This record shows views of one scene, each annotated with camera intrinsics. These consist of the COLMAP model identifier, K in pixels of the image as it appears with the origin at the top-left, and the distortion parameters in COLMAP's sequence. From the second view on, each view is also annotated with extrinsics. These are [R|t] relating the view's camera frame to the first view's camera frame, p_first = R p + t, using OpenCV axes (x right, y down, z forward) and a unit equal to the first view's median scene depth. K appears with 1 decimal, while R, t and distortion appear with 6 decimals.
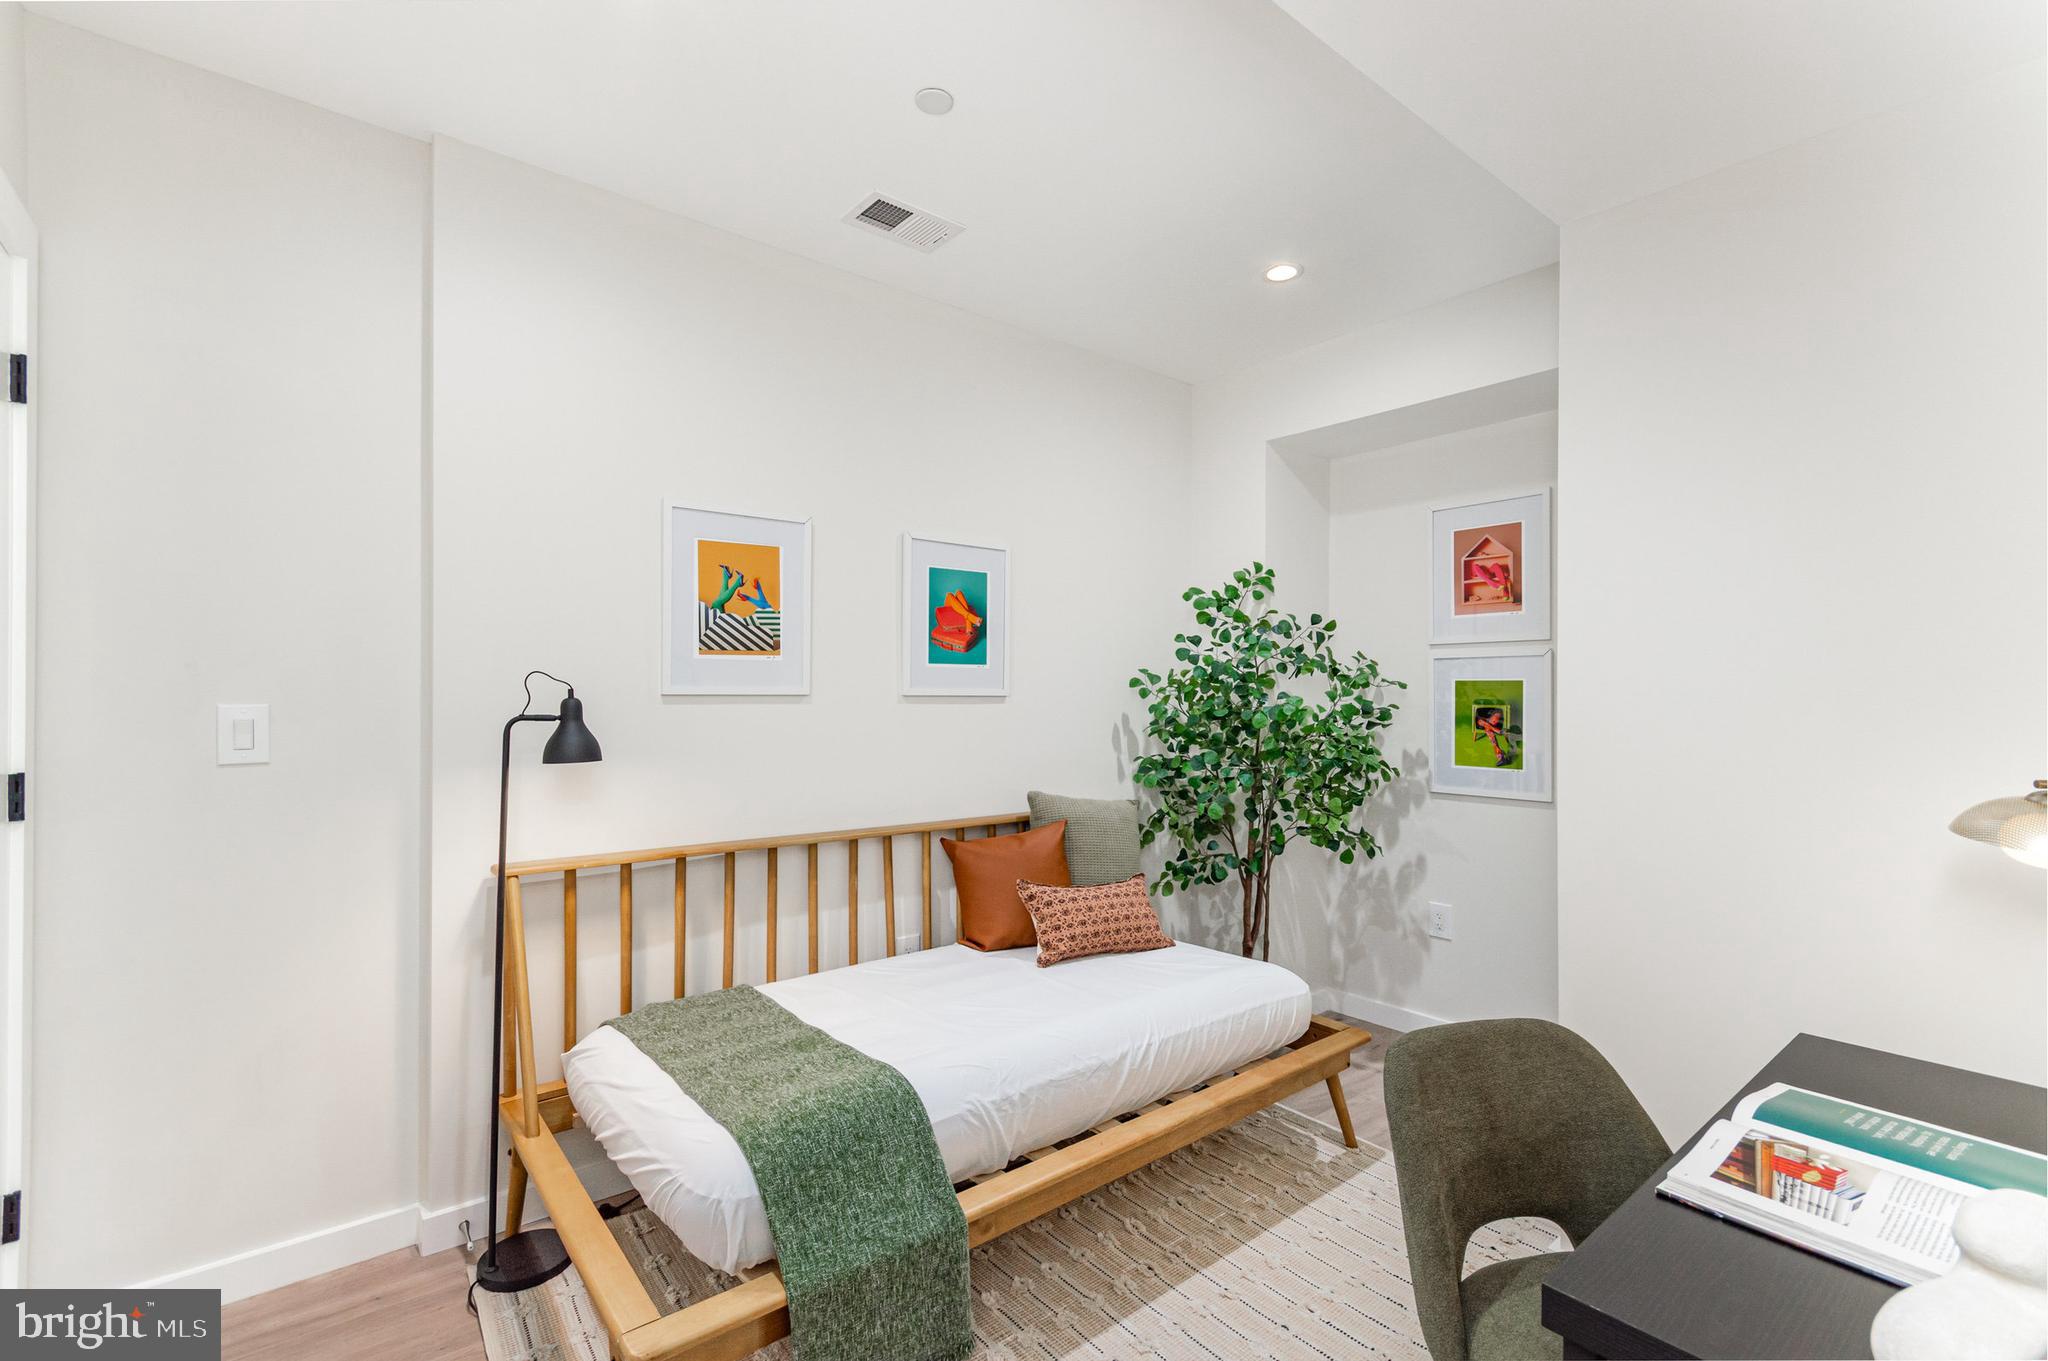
lens RADIAL K [[930.9, 0, 1017.8], [0, 930.9, 683.9], [0, 0, 1]] dist [0.002979, -0.001332]
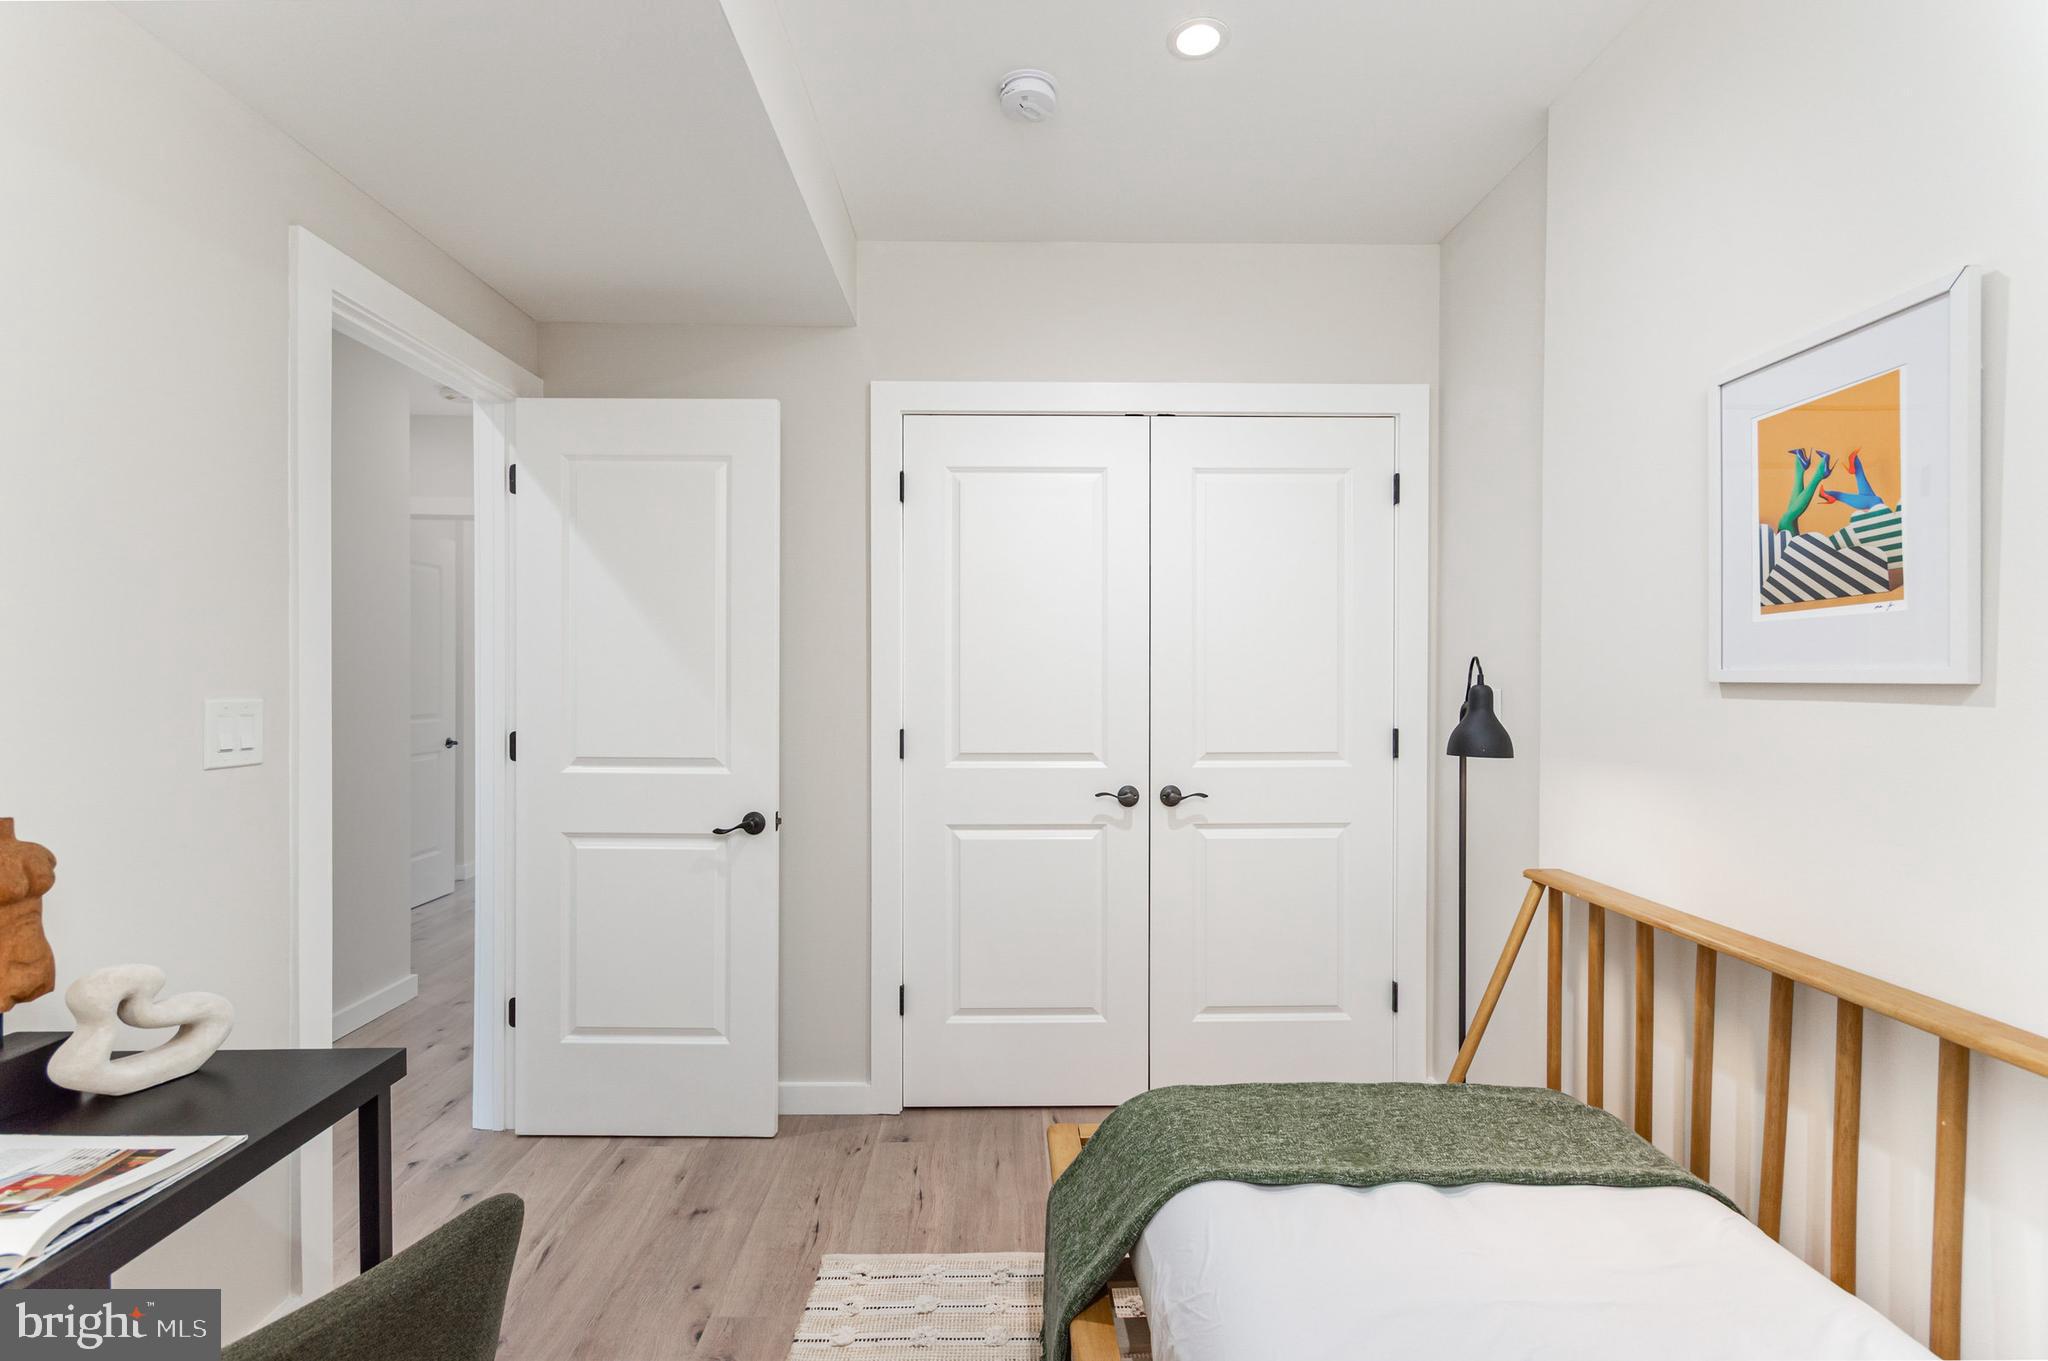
lens RADIAL K [[930.9, 0, 1017.8], [0, 930.9, 683.9], [0, 0, 1]] dist [0.002979, -0.001332]
pose [[-0.622884, -0.001666, -0.782312, 0.388569], [0.001104, 0.999995, -0.003008, 0.012880], [0.782313, -0.002737, -0.622879, 0.941112]]
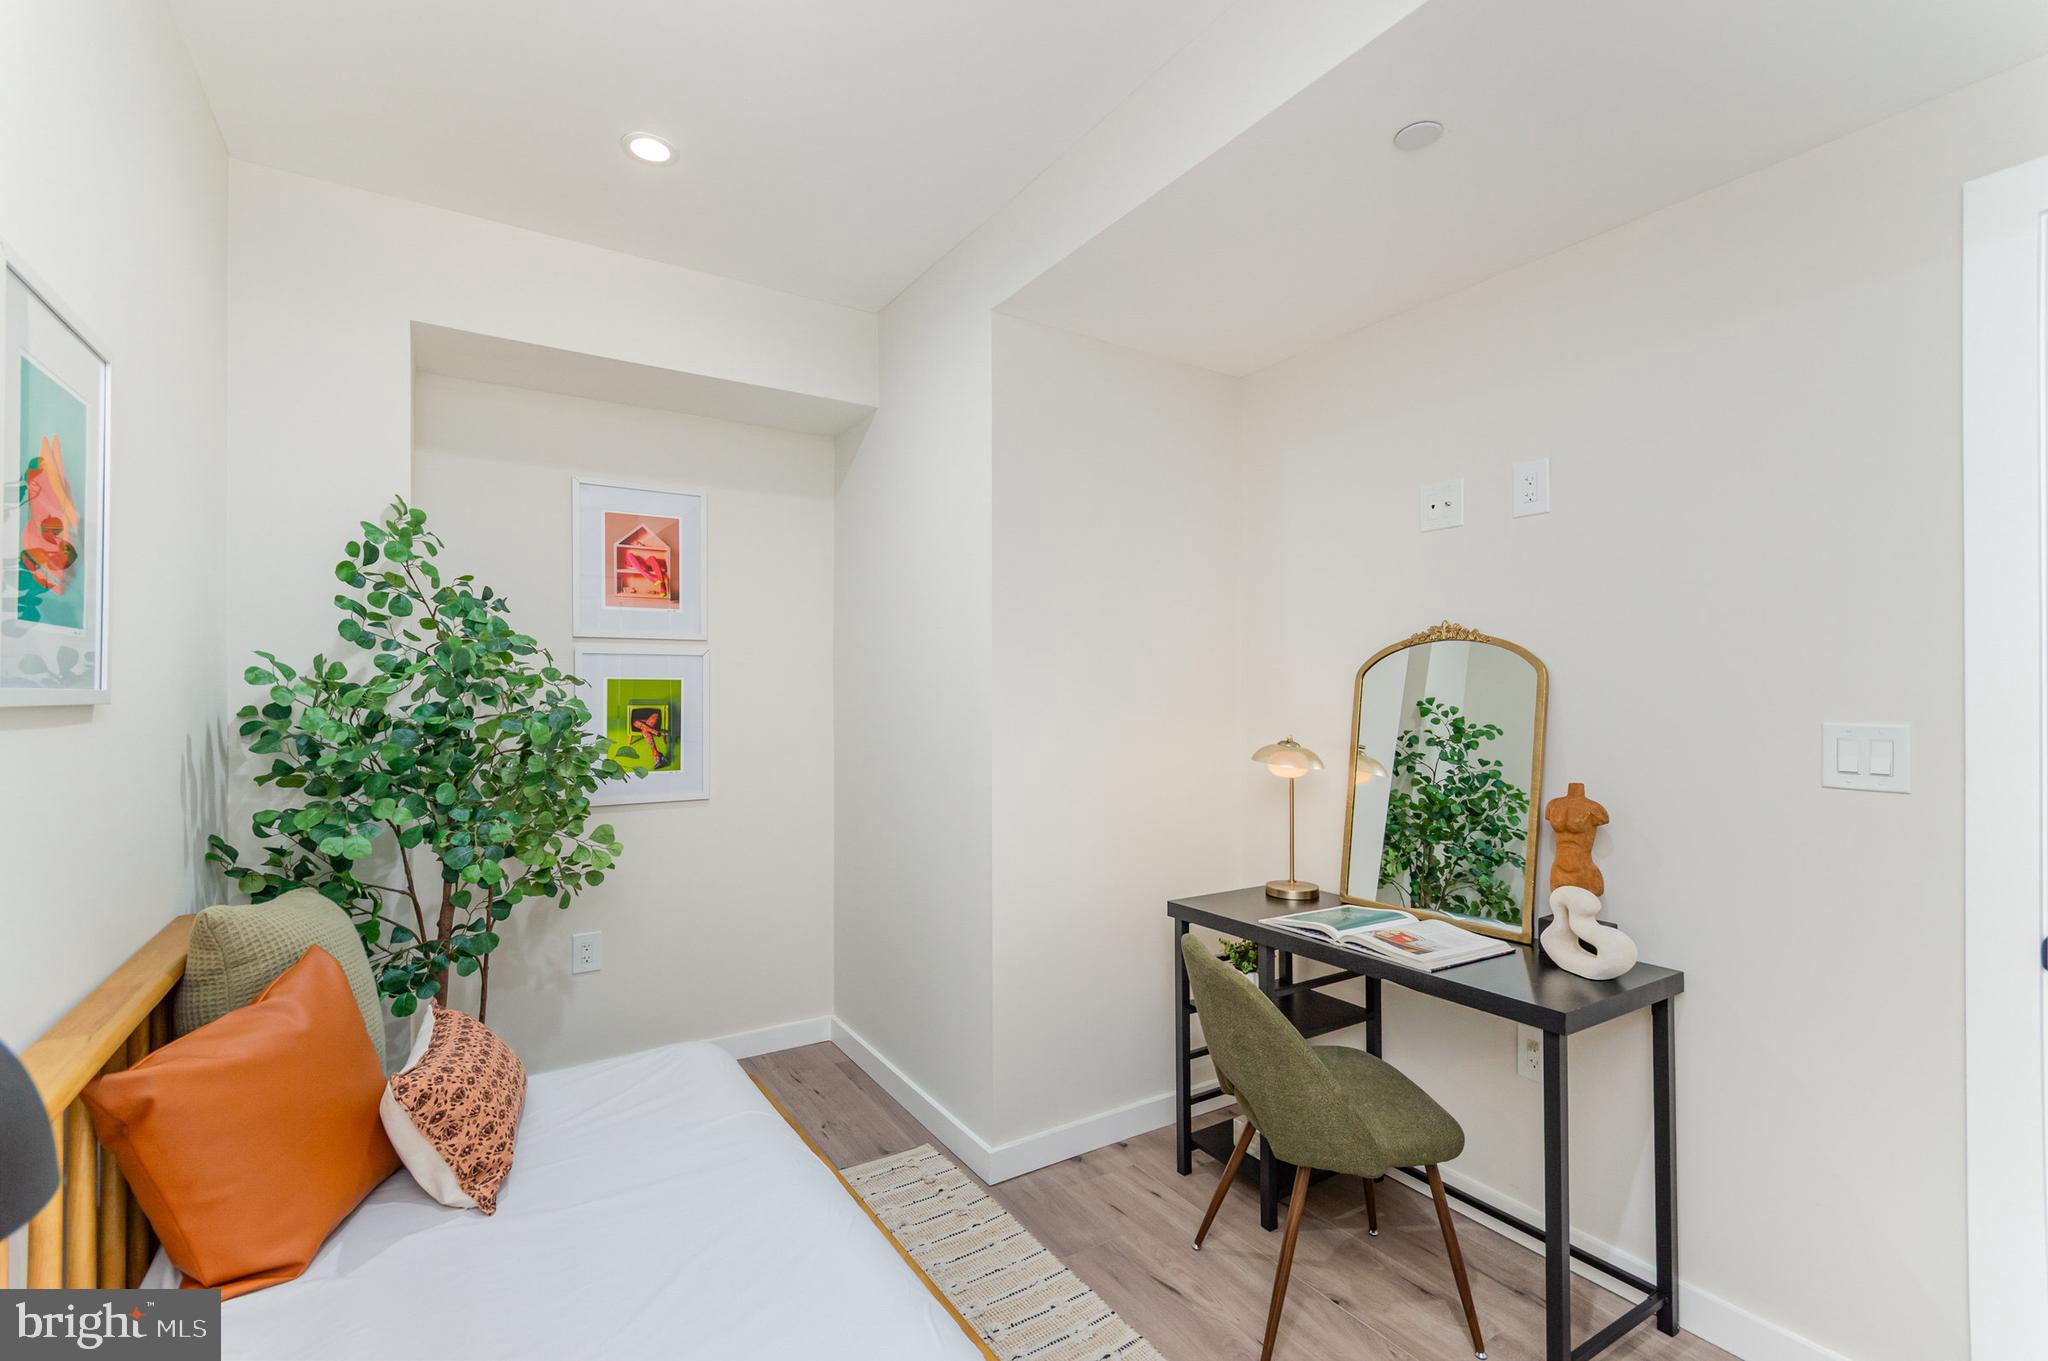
lens RADIAL K [[930.9, 0, 1017.8], [0, 930.9, 683.9], [0, 0, 1]] dist [0.002979, -0.001332]
pose [[0.104643, 0.001906, 0.994508, -0.483273], [-0.009022, 0.999959, -0.000967, -0.001813], [-0.994469, -0.008871, 0.104655, 0.649116]]
